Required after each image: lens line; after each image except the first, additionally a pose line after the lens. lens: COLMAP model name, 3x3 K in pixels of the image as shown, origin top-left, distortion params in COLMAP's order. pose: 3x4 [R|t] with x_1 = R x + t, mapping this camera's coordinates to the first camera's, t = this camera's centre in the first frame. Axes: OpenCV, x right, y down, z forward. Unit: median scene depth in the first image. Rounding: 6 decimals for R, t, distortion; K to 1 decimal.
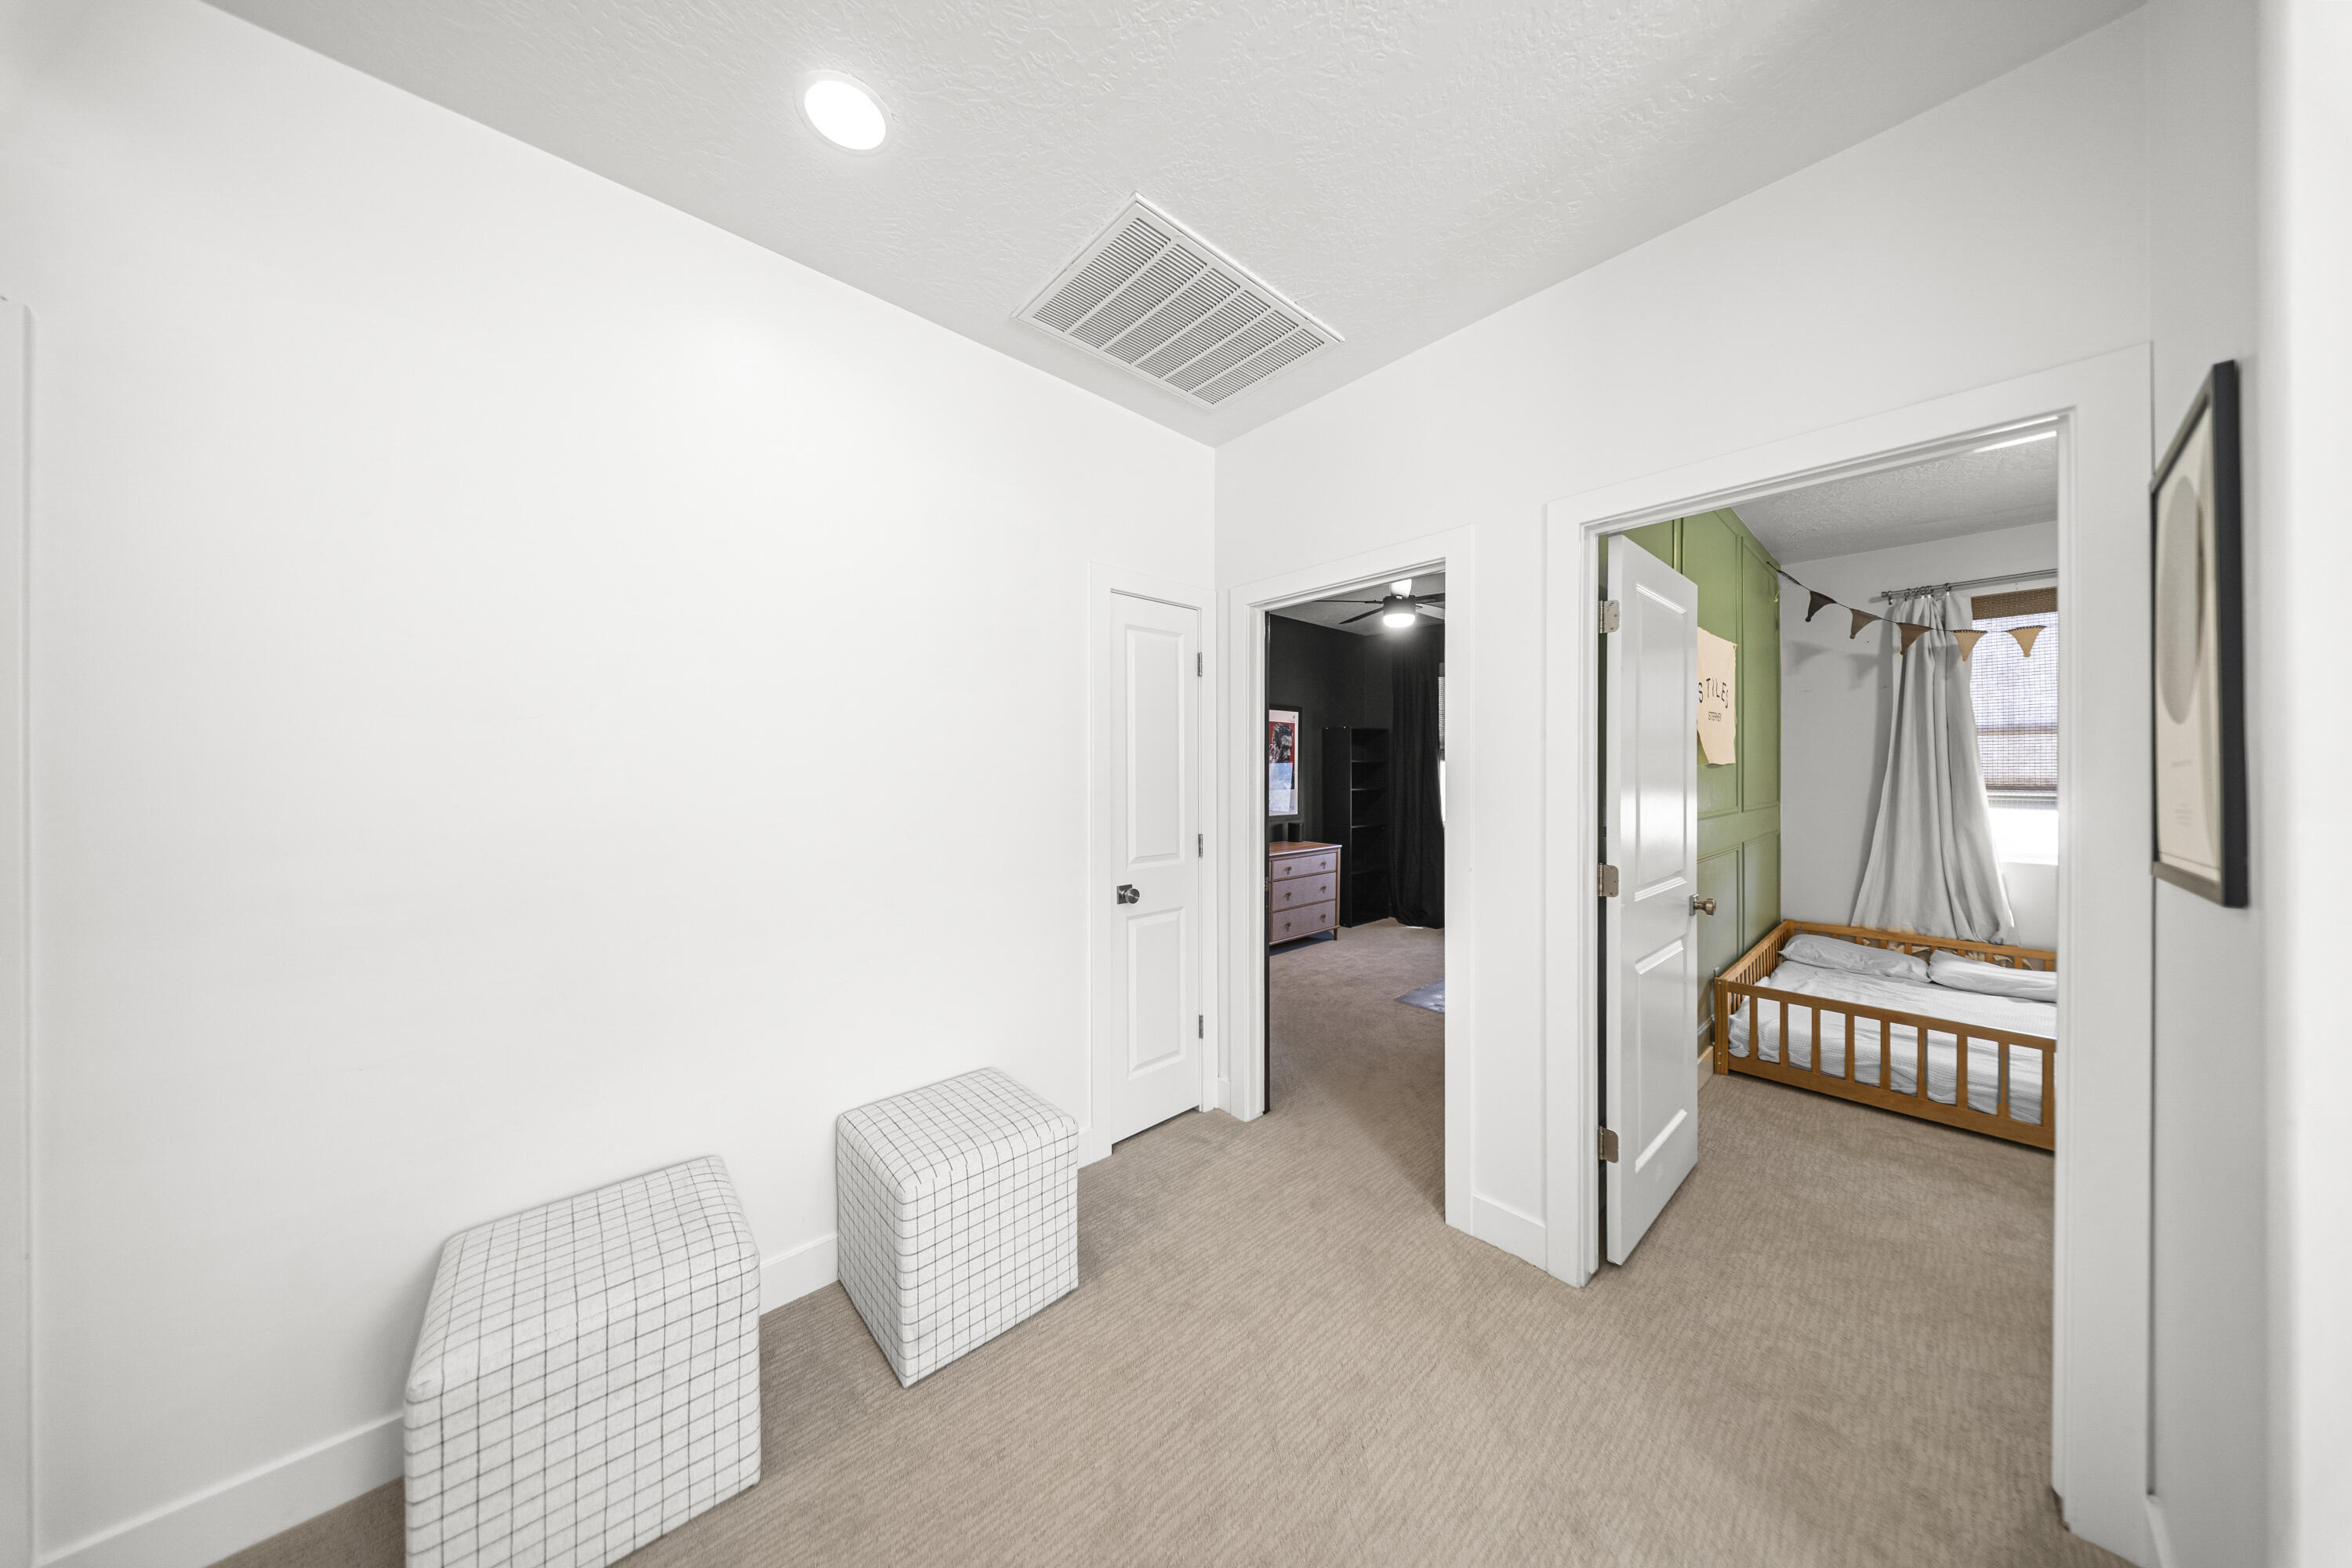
lens RADIAL K [[690.9, 0, 1174.6], [0, 690.9, 767.4], [0, 0, 1]] dist [0.007770, -0.005058]
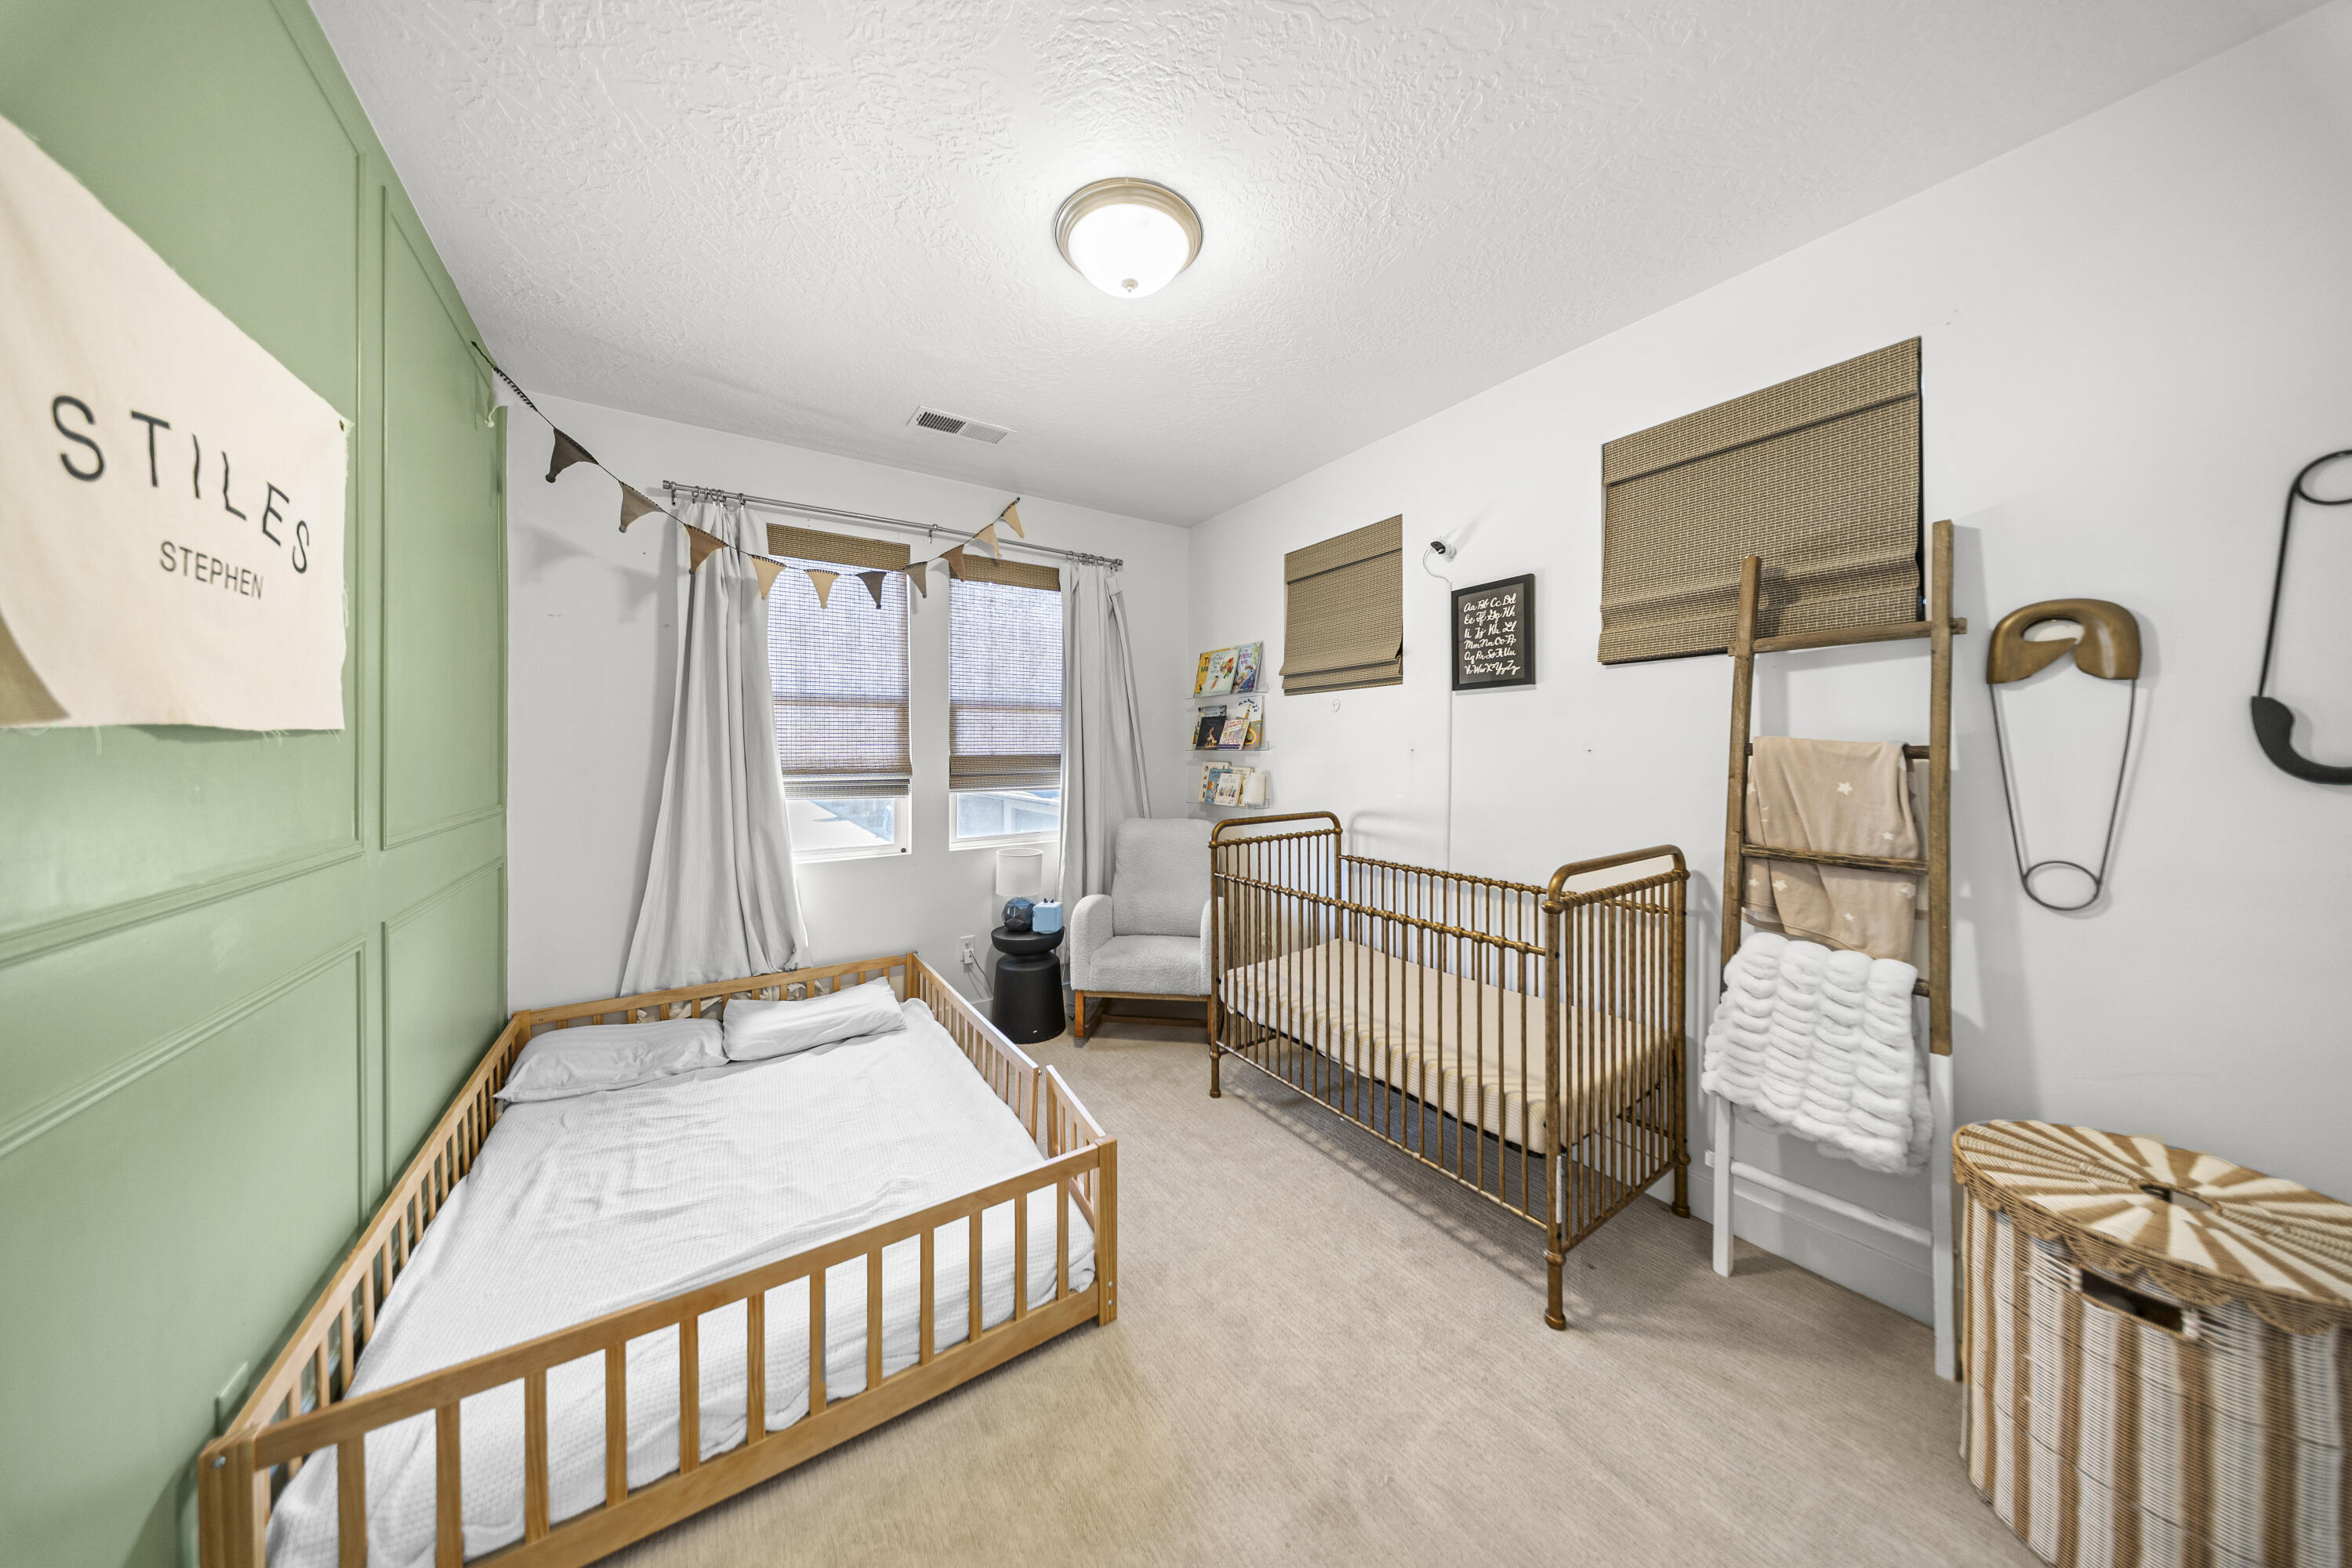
lens RADIAL K [[701.4, 0, 1174.0], [0, 701.4, 752.4], [0, 0, 1]] dist [0.000656, -0.001939]
pose [[0.131814, 0.000106, 0.991274, 0.440915], [-0.000507, 1.000000, -0.000039, 0.006571], [-0.991274, -0.000498, 0.131814, 0.447522]]
